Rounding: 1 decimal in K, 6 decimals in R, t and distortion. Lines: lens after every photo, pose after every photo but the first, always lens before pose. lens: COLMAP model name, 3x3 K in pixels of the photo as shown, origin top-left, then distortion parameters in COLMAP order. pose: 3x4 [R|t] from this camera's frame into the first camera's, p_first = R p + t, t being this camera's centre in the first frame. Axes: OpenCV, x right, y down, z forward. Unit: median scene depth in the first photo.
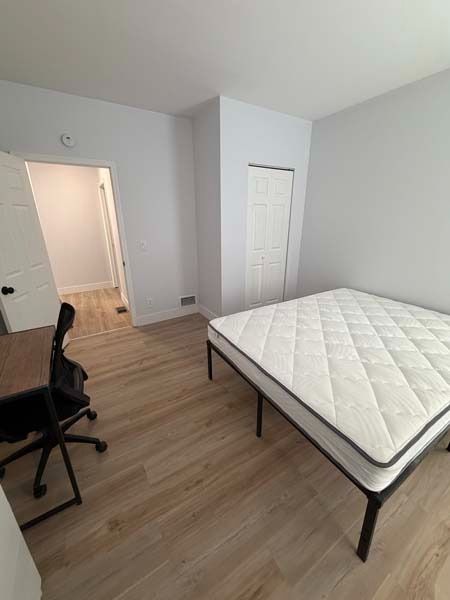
lens RADIAL K [[238.3, 0, 228.5], [0, 238.3, 299.5], [0, 0, 1]] dist [-0.001848, -0.000116]
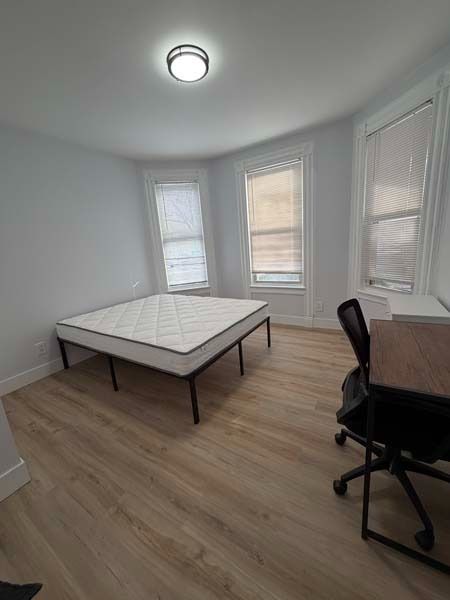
lens RADIAL K [[238.3, 0, 228.0], [0, 238.3, 299.2], [0, 0, 1]] dist [-0.001848, -0.000116]
pose [[-0.473713, -0.149072, 0.867971, -0.938585], [0.342522, 0.876787, 0.337524, -0.323593], [-0.811341, 0.457189, -0.364285, 1.267311]]
